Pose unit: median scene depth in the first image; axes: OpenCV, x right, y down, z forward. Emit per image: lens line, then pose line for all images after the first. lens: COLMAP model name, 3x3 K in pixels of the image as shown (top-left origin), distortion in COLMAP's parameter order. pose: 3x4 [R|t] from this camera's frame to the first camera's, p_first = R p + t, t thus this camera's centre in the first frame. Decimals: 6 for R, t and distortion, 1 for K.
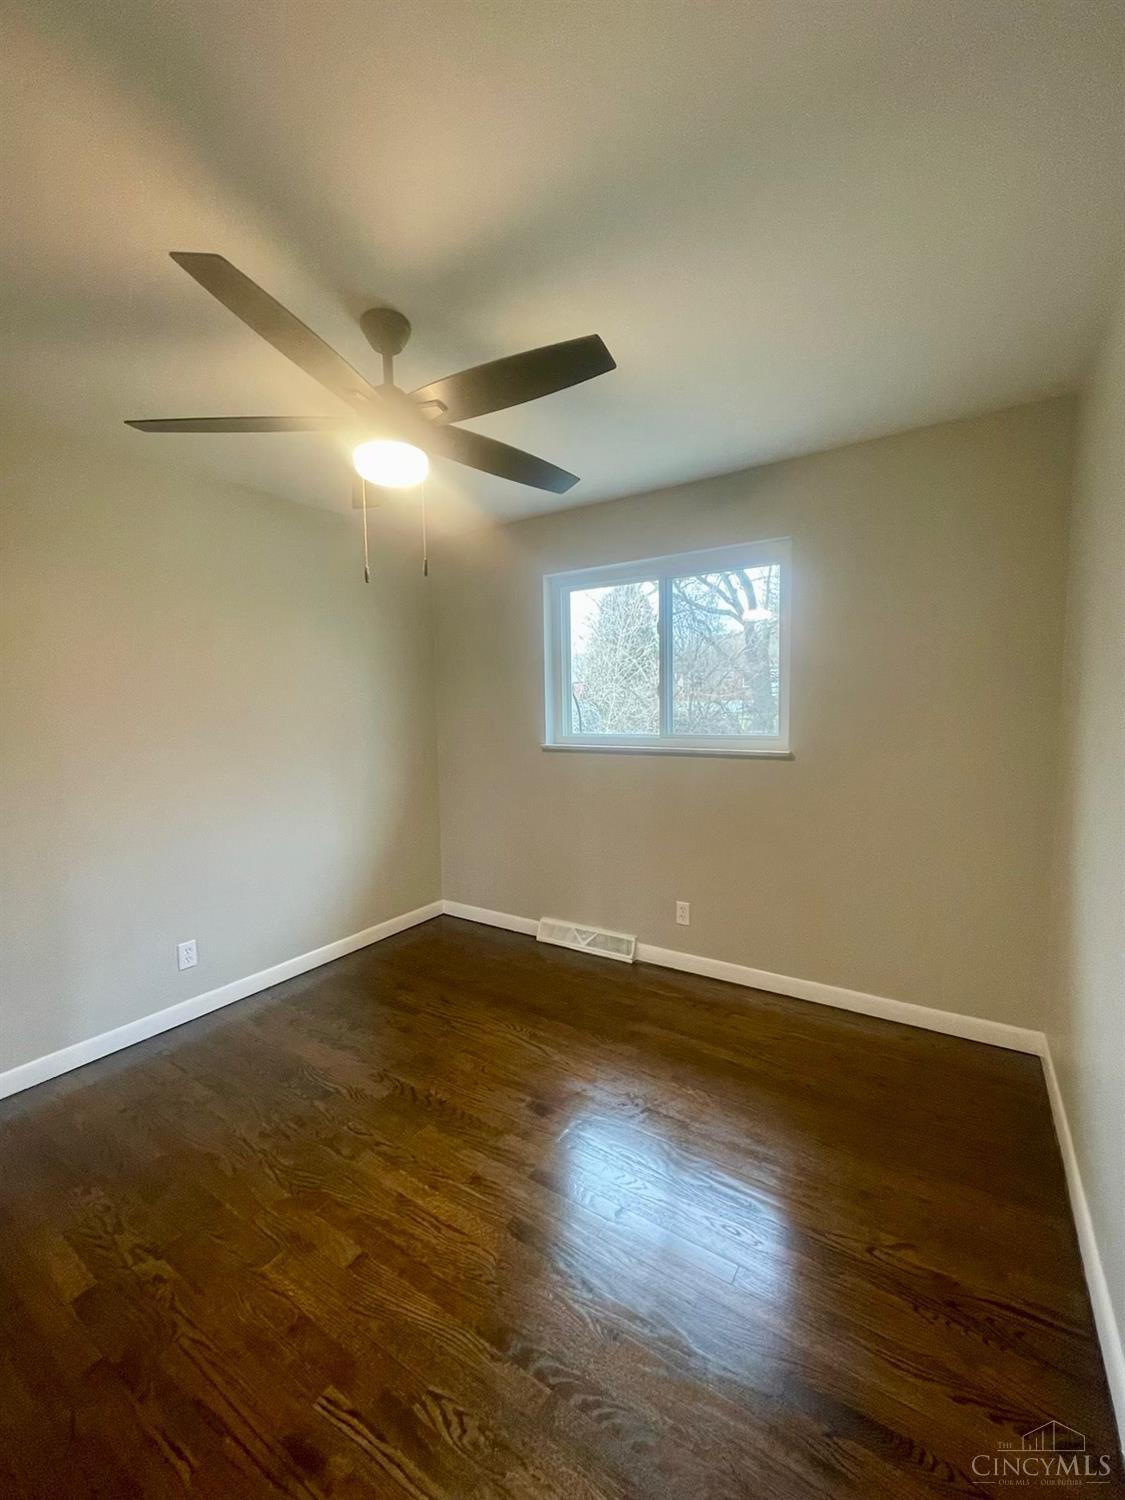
lens RADIAL K [[609.2, 0, 569.1], [0, 609.2, 744.6], [0, 0, 1]] dist [0.000046, -0.000325]
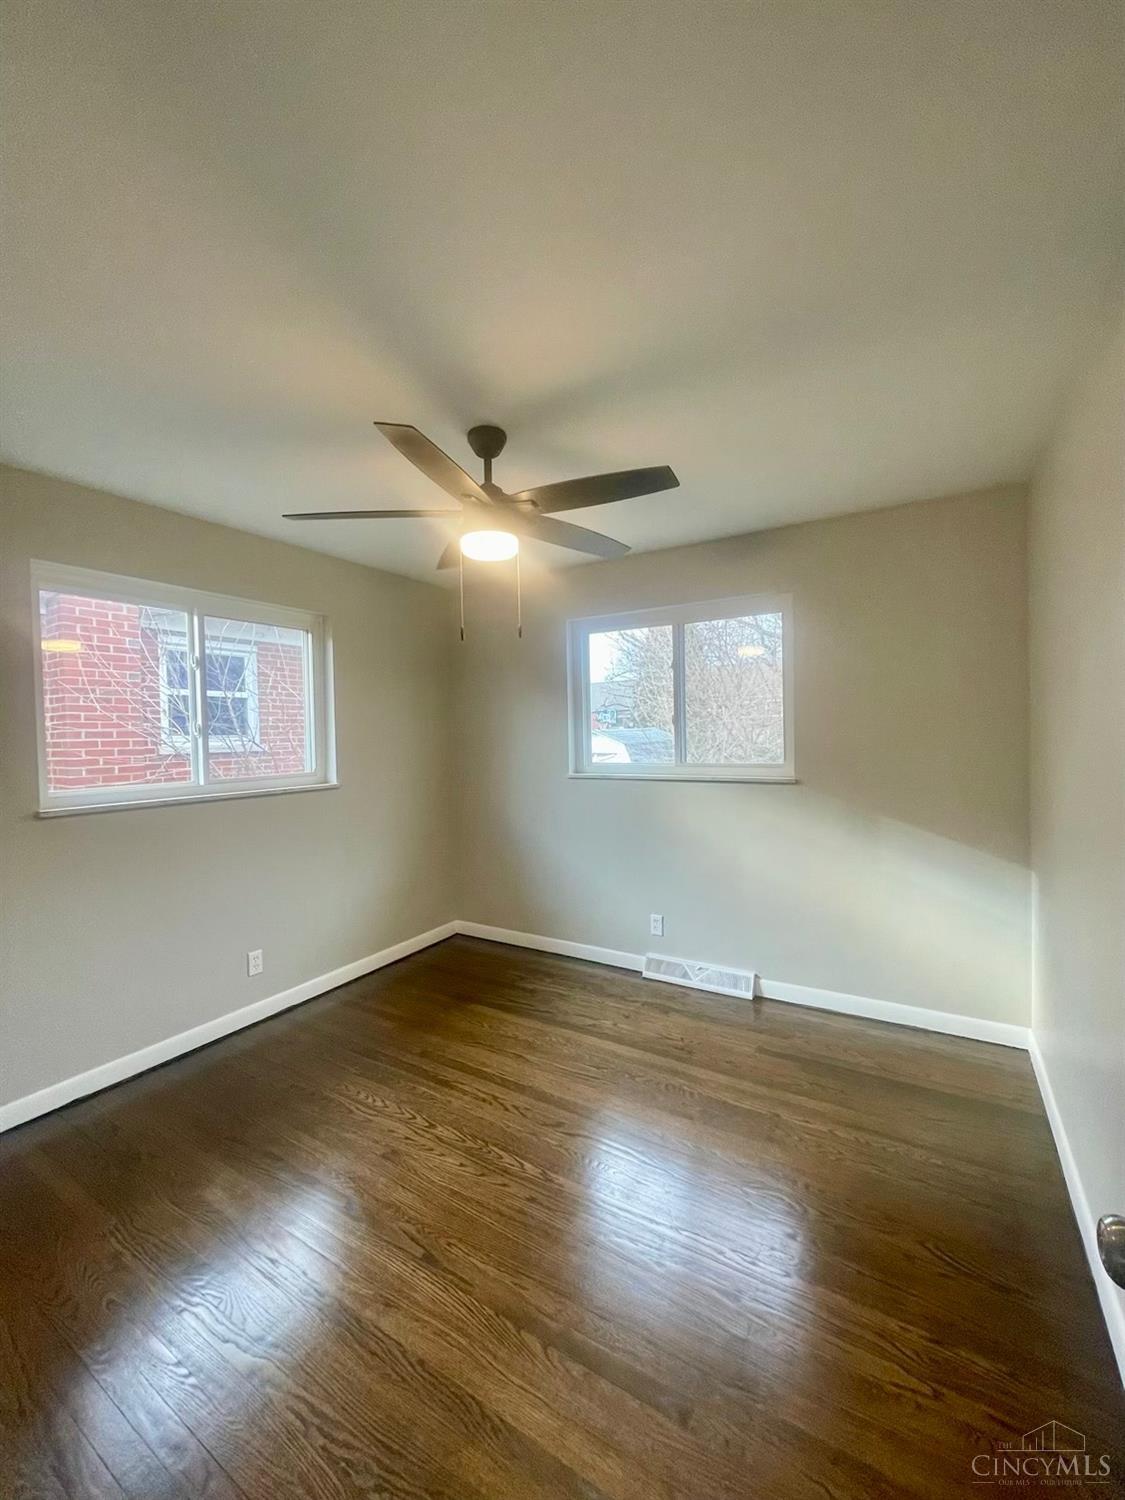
lens RADIAL K [[593.2, 0, 562.5], [0, 593.2, 750.0], [0, 0, 1]] dist [0.028285, 0.000128]
pose [[0.999912, -0.011035, 0.007416, -0.072027], [0.011316, 0.999175, -0.039015, 0.007604], [-0.006979, 0.039095, 0.999211, -0.109461]]
